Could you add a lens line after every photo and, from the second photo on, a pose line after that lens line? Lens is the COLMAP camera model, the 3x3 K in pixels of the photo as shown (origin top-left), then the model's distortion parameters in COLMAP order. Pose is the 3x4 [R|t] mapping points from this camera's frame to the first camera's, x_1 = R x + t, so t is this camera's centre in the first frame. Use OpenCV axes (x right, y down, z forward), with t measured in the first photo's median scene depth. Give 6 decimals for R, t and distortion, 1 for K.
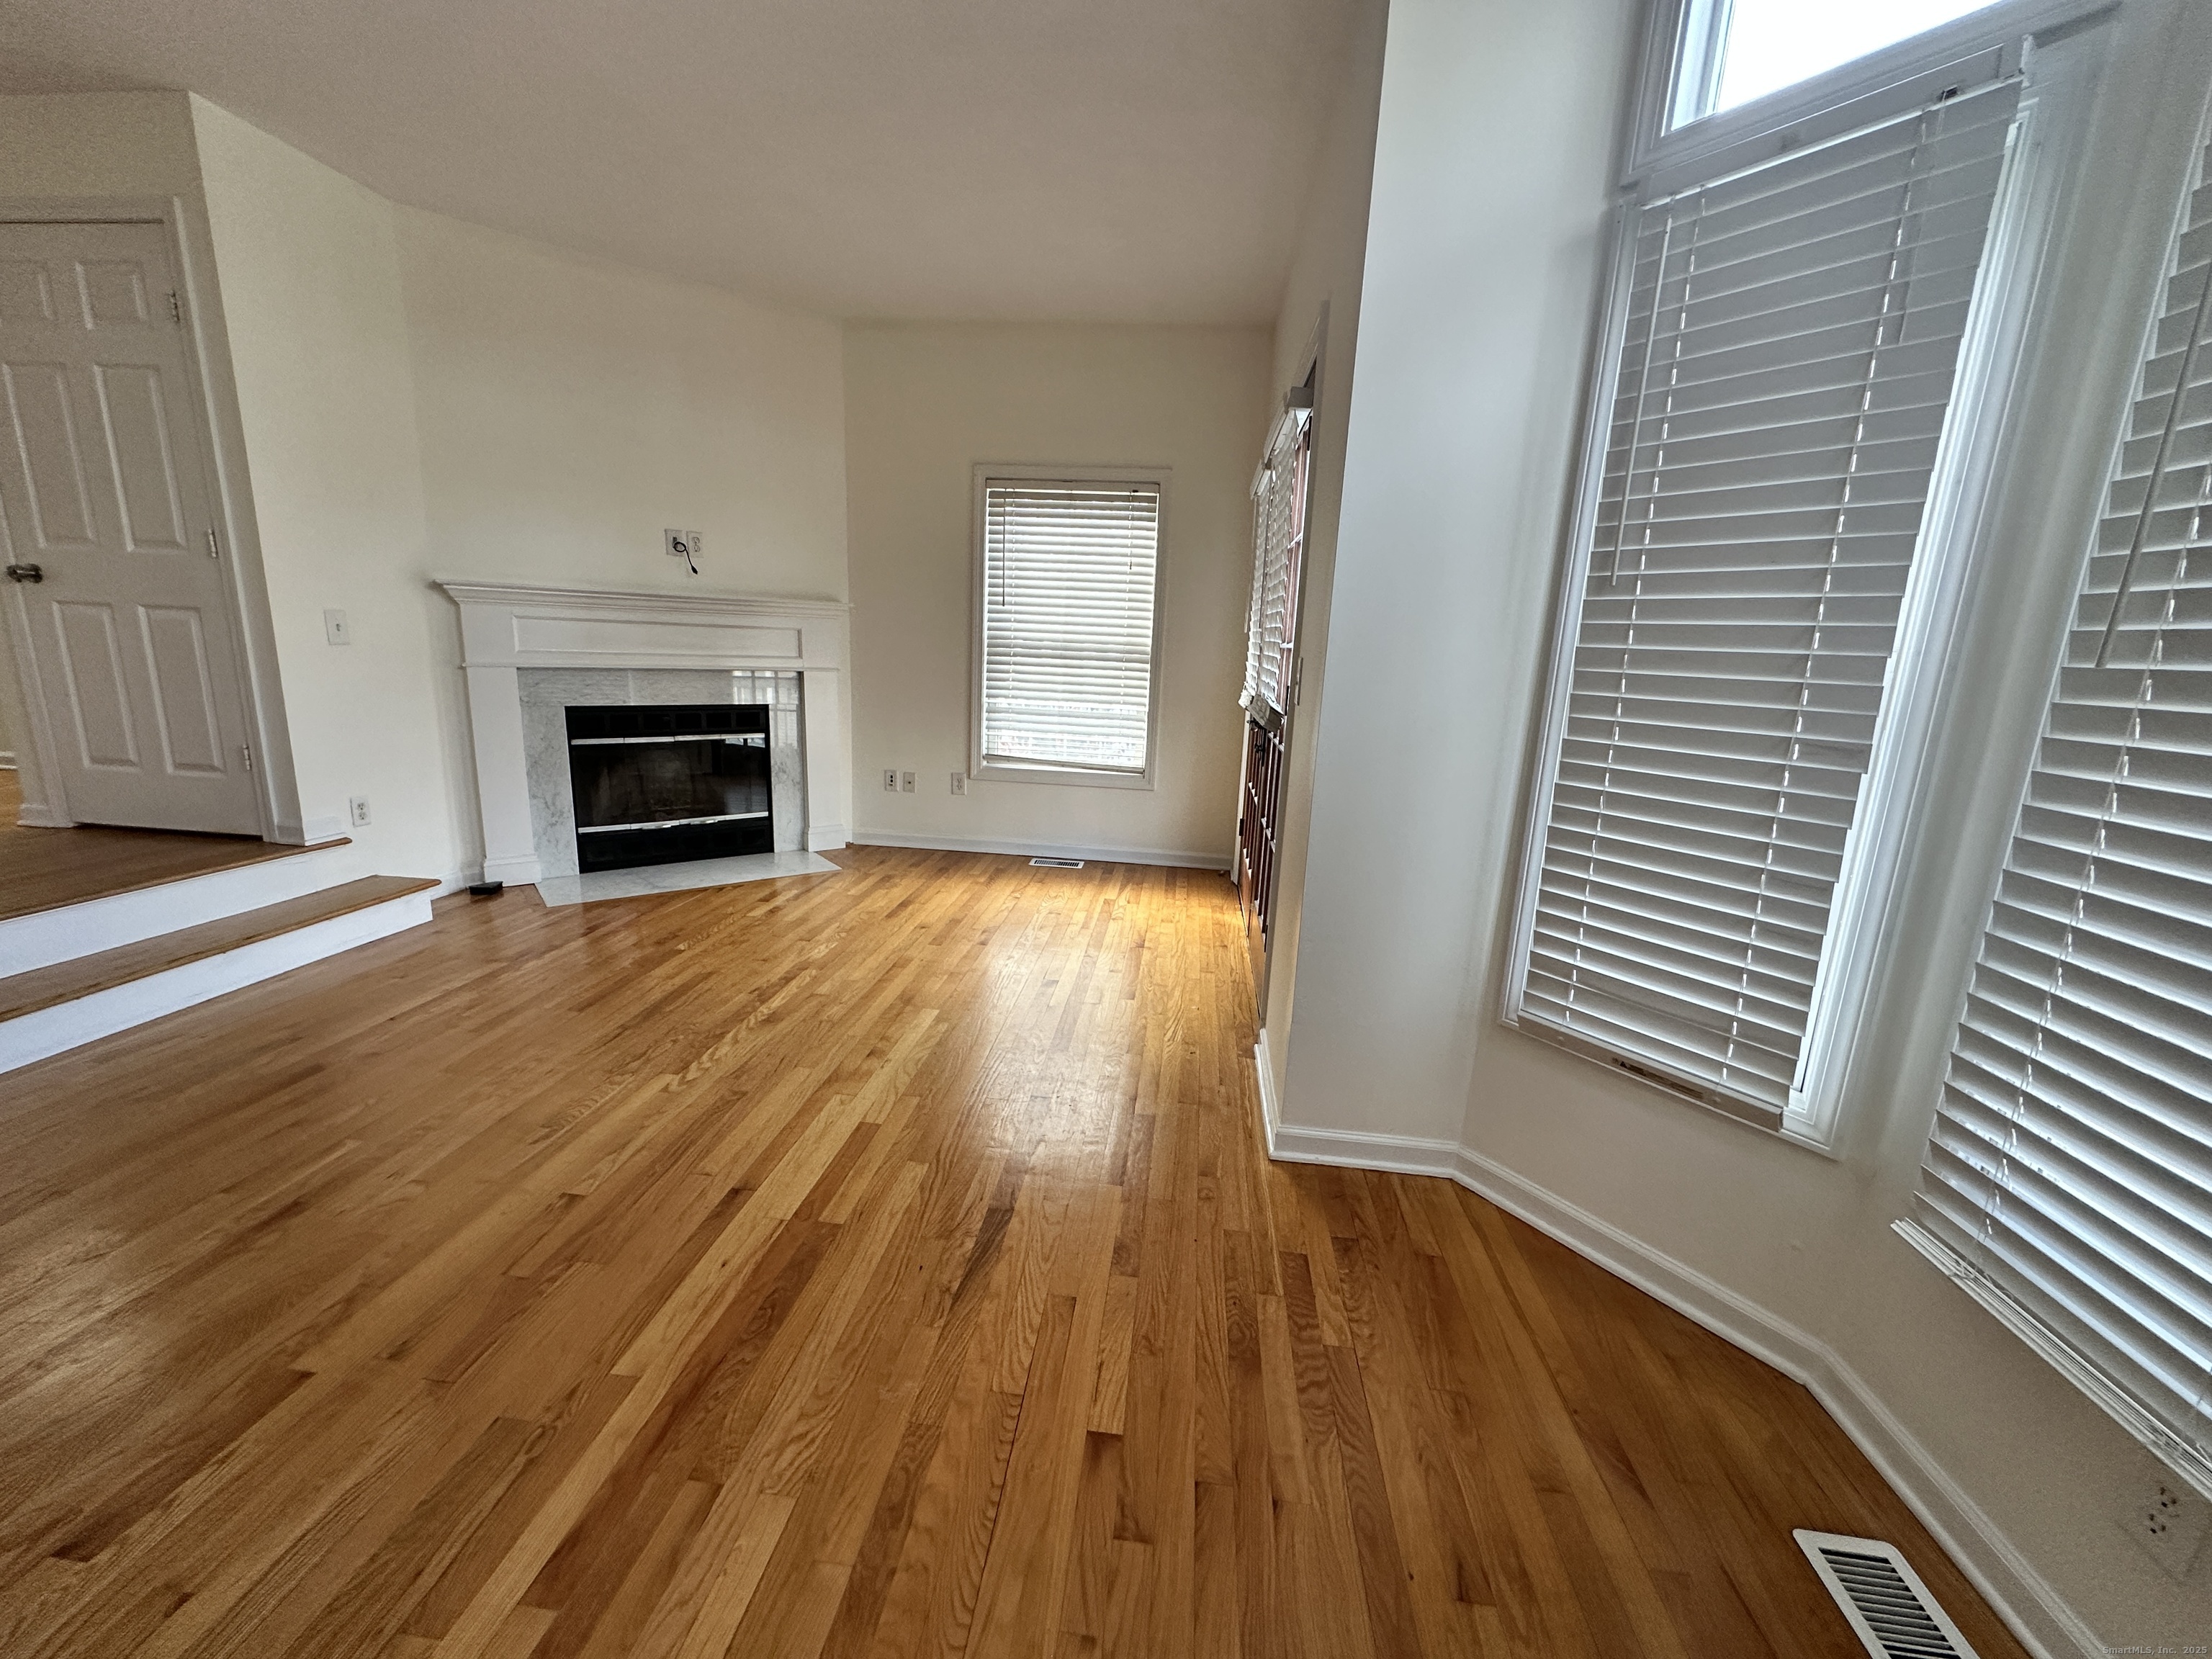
lens RADIAL K [[879.5, 0, 1104.4], [0, 879.5, 830.9], [0, 0, 1]] dist [-0.003589, 0.000877]
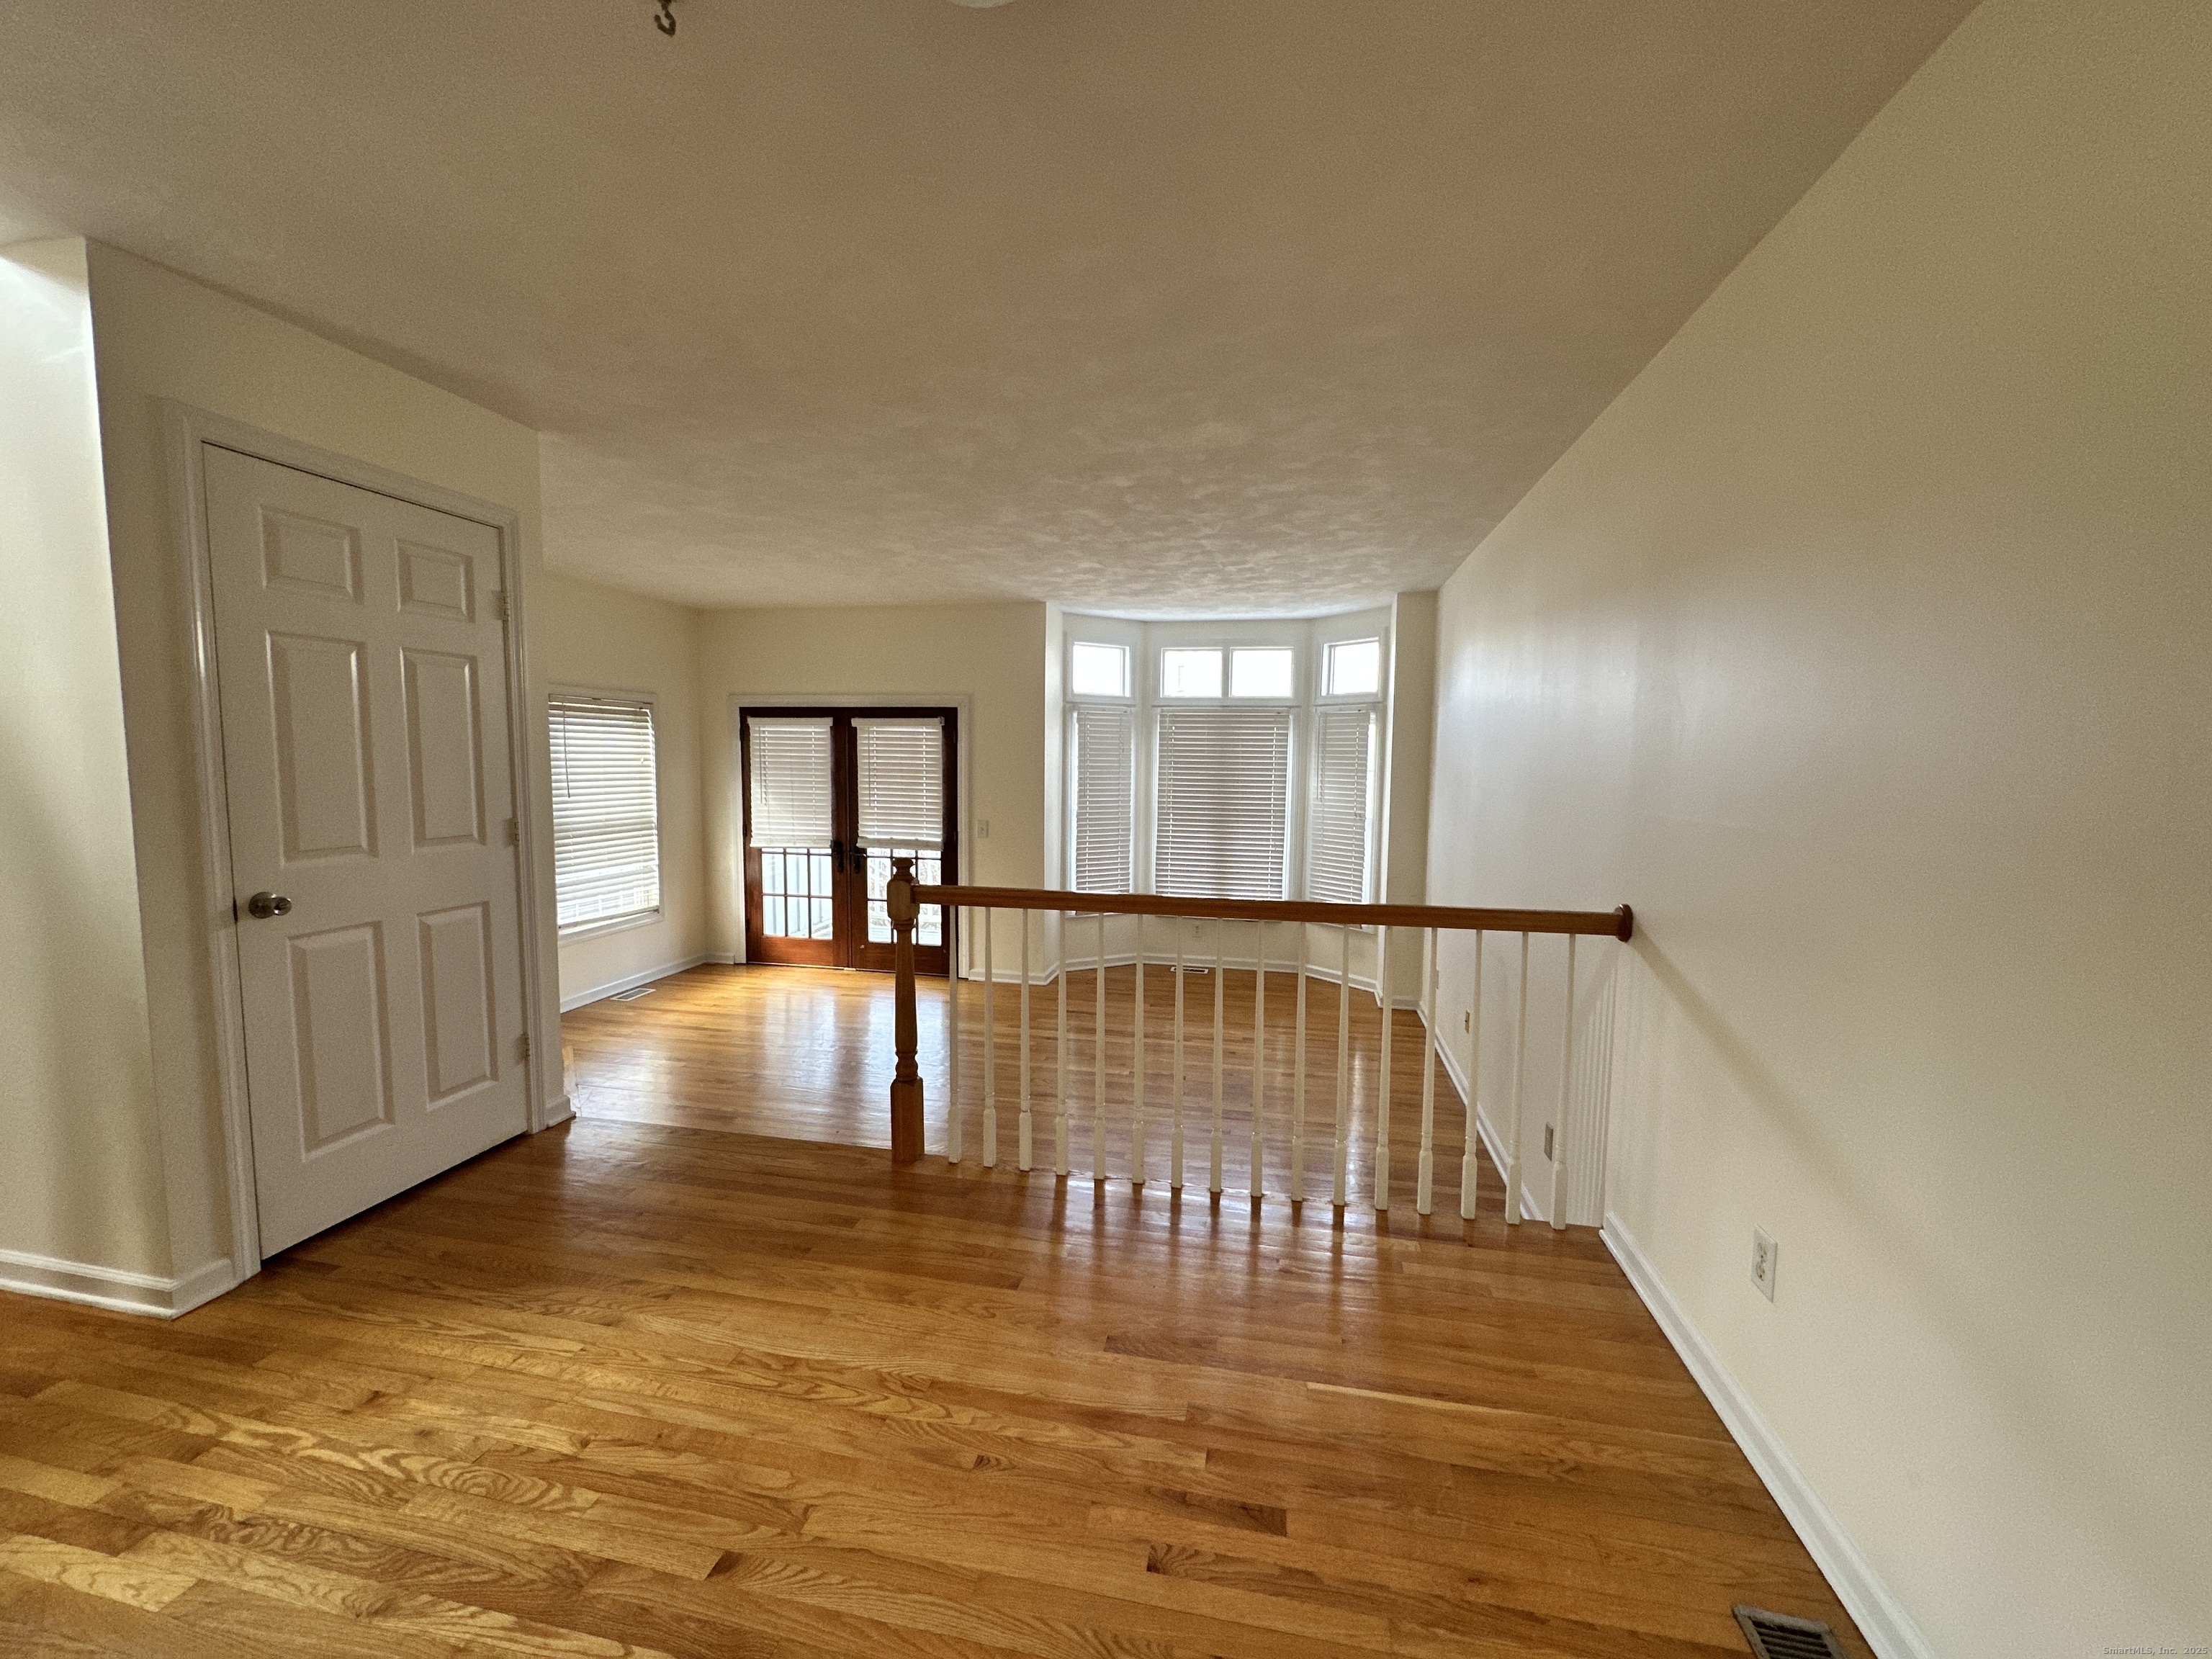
lens RADIAL K [[879.5, 0, 1104.4], [0, 879.5, 830.9], [0, 0, 1]] dist [-0.003589, 0.000877]
pose [[0.094104, -0.128886, 0.987184, -1.901755], [0.204582, 0.972926, 0.107523, -0.296995], [-0.974315, 0.191842, 0.117924, 0.248960]]
